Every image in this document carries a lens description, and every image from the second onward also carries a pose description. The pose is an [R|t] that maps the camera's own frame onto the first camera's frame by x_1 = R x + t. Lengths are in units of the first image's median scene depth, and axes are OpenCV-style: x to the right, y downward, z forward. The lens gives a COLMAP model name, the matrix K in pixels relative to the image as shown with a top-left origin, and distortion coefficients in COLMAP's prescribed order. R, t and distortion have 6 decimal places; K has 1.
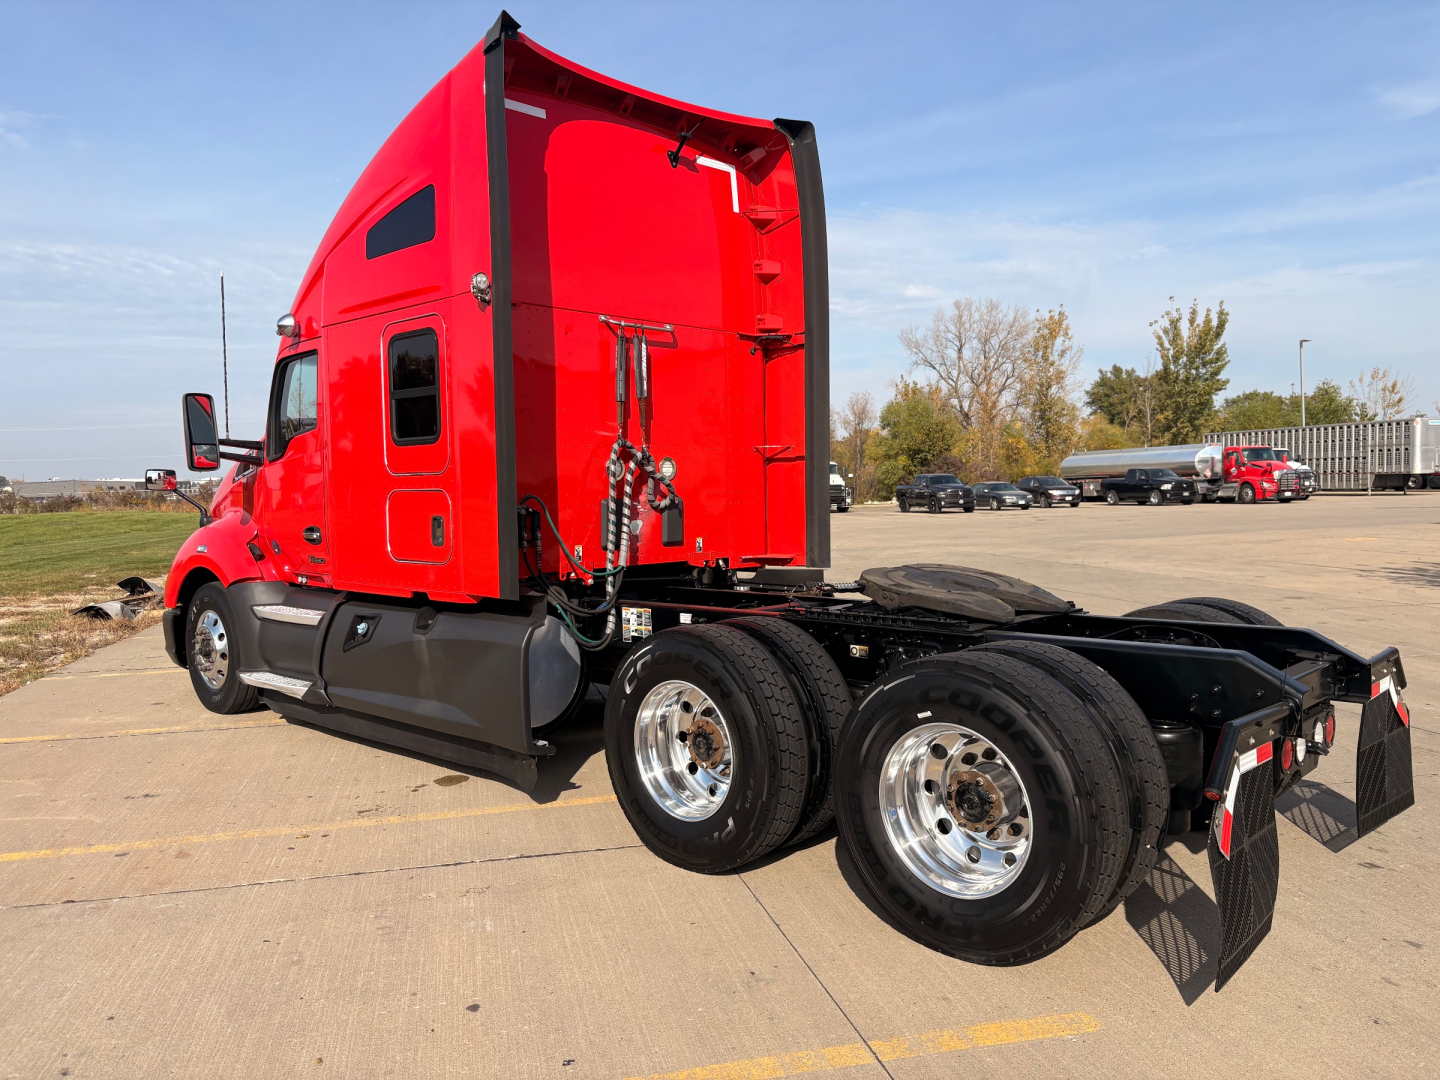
lens RADIAL K [[1094.8, 0, 723.5], [0, 1094.8, 518.4], [0, 0, 1]] dist [0.034937, -0.032649]
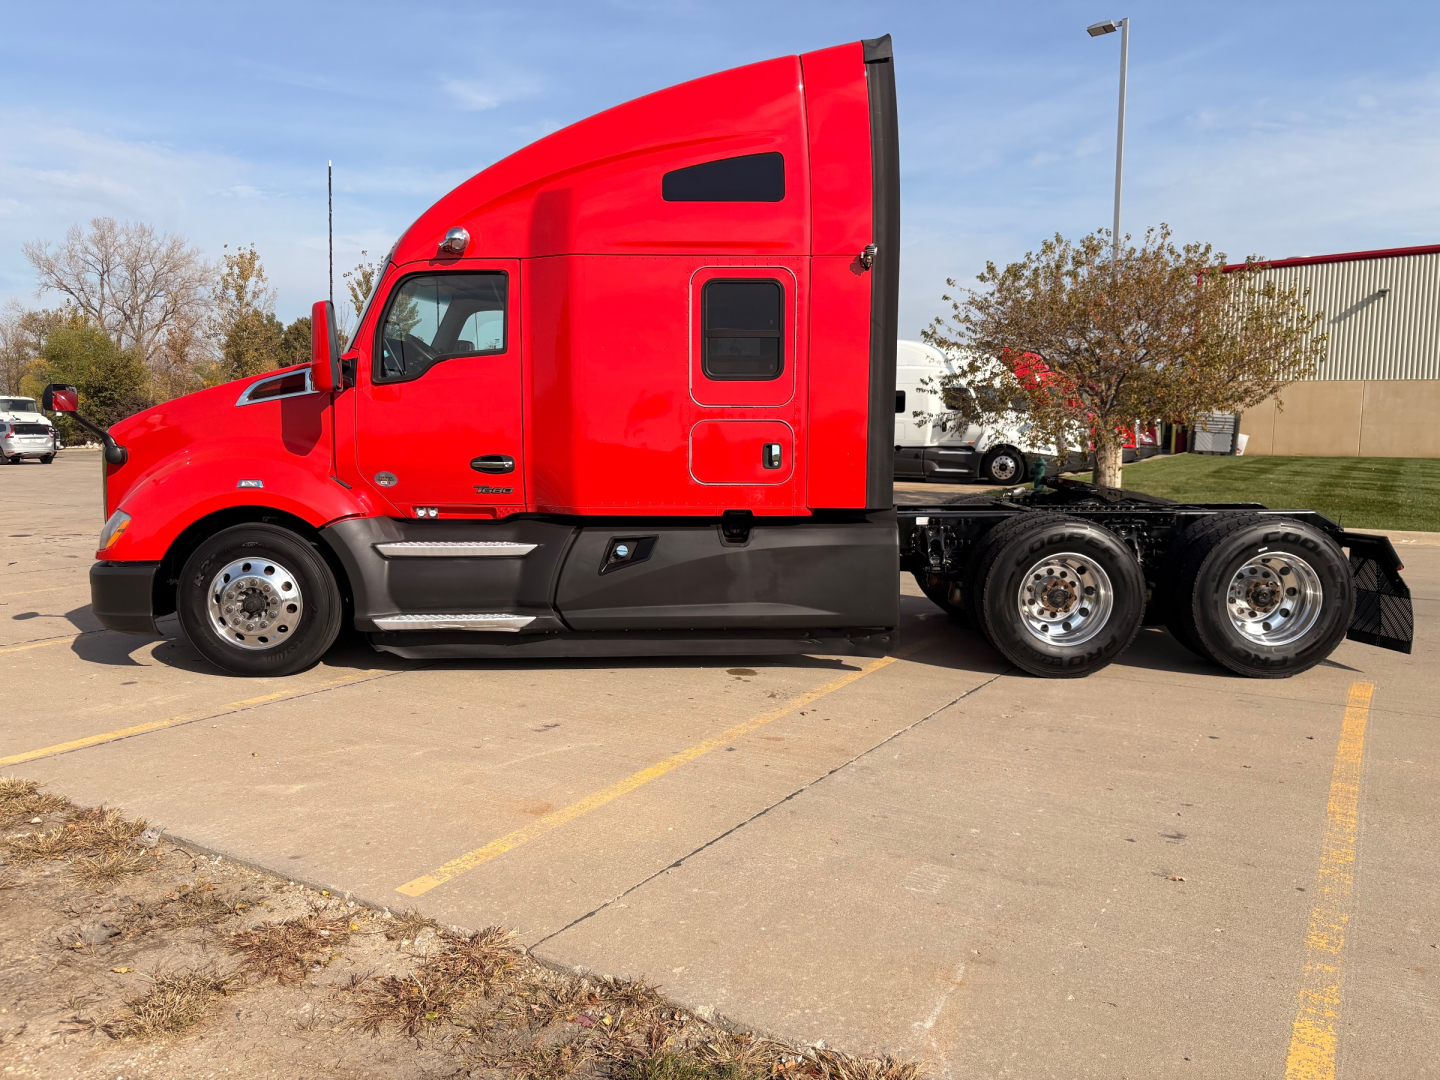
lens RADIAL K [[1087.7, 0, 716.8], [0, 1087.7, 540.2], [0, 0, 1]] dist [0.057988, -0.072016]
pose [[0.716489, -0.052179, 0.695644, -0.128737], [0.005746, 0.997606, 0.068910, 0.002343], [-0.697575, -0.045376, 0.715074, 0.024724]]
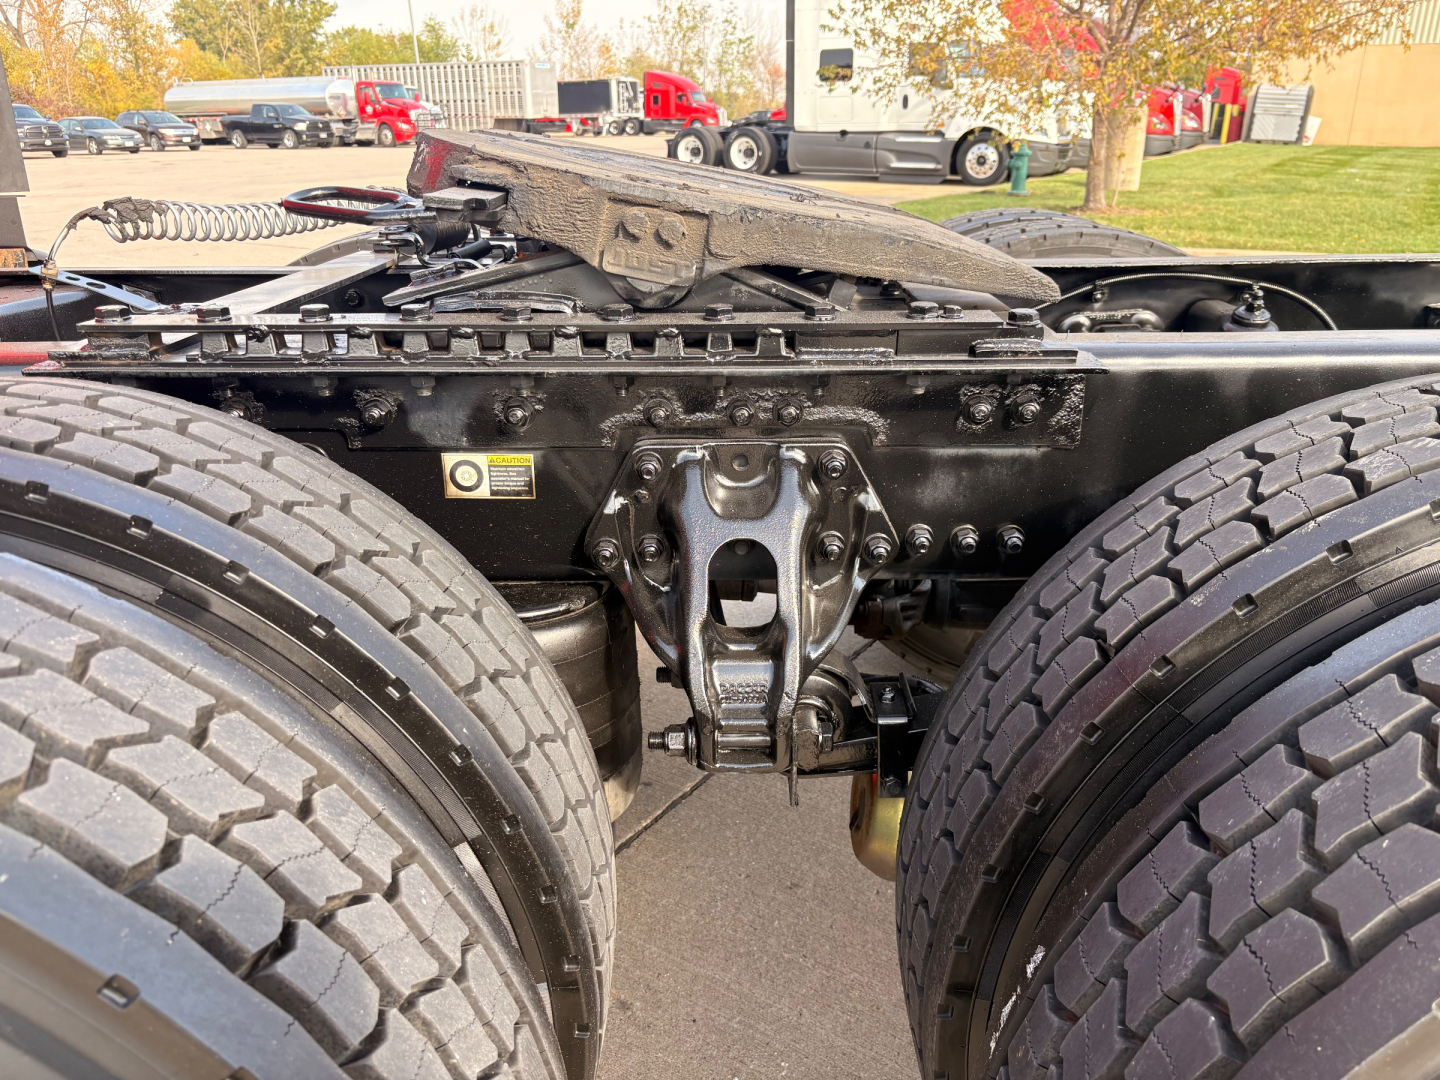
lens RADIAL K [[1087.7, 0, 716.8], [0, 1087.7, 540.2], [0, 0, 1]] dist [0.057988, -0.072016]
pose [[0.729765, -0.228590, 0.644352, -0.000901], [0.012015, 0.946593, 0.322206, 0.005395], [-0.683592, -0.227393, 0.693537, 0.076604]]
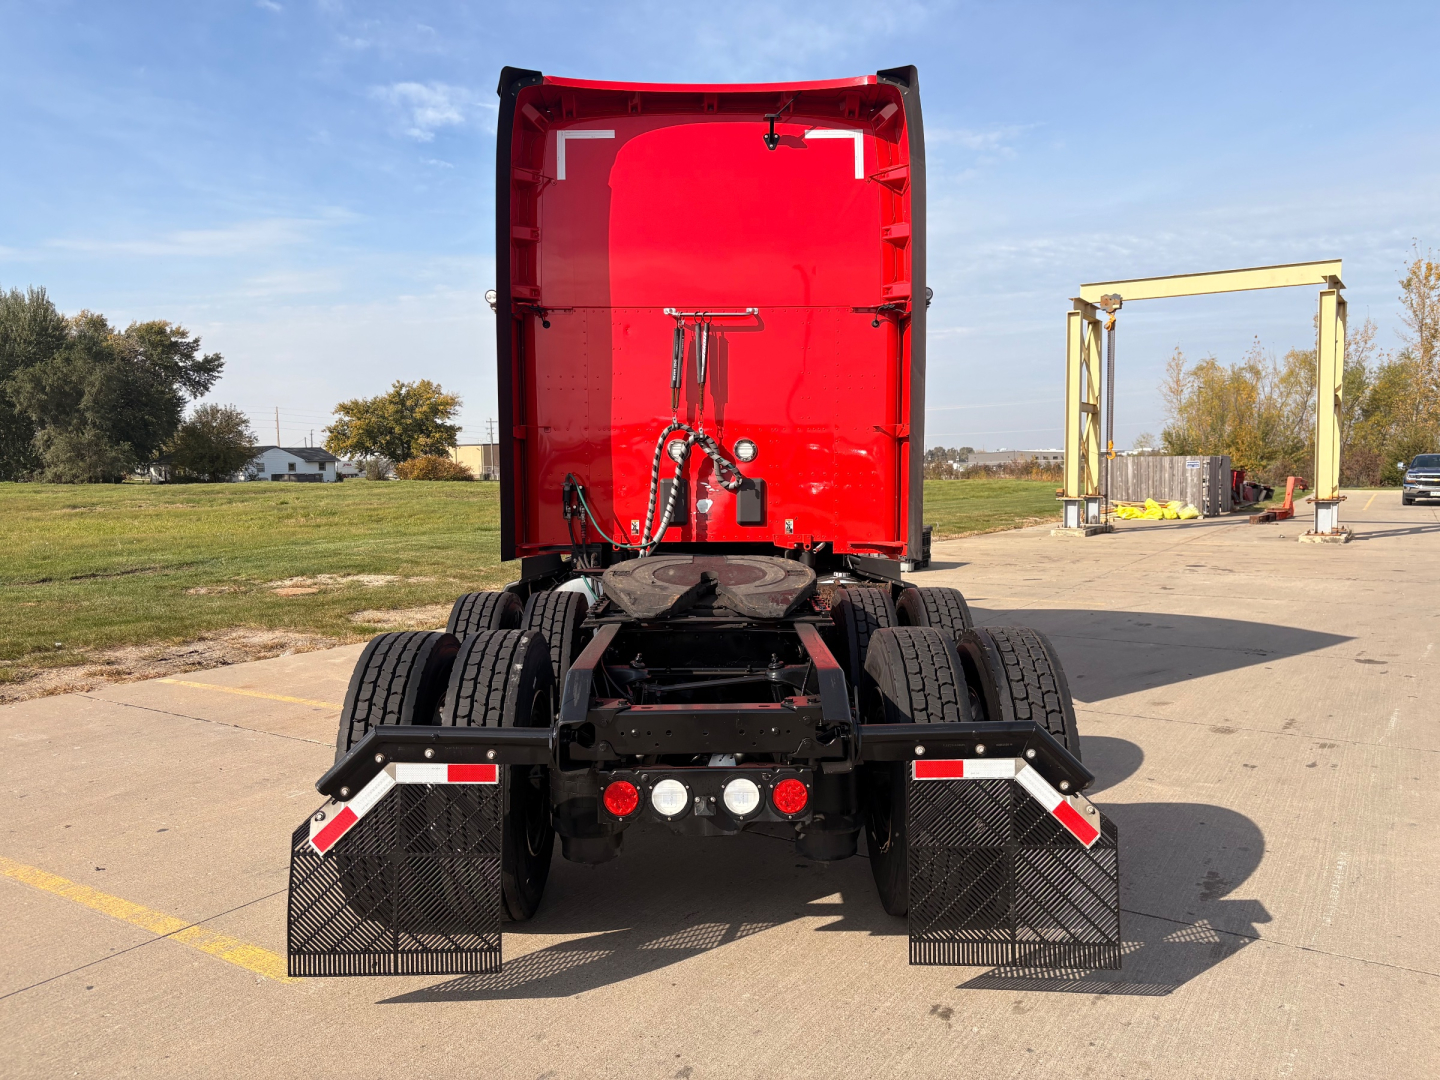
lens RADIAL K [[1094.8, 0, 723.5], [0, 1094.8, 518.4], [0, 0, 1]] dist [0.034937, -0.032649]
pose [[0.692284, 0.047773, -0.720042, 0.089173], [-0.028408, 0.998837, 0.038958, -0.002781], [0.721066, -0.006515, 0.692836, 0.036340]]
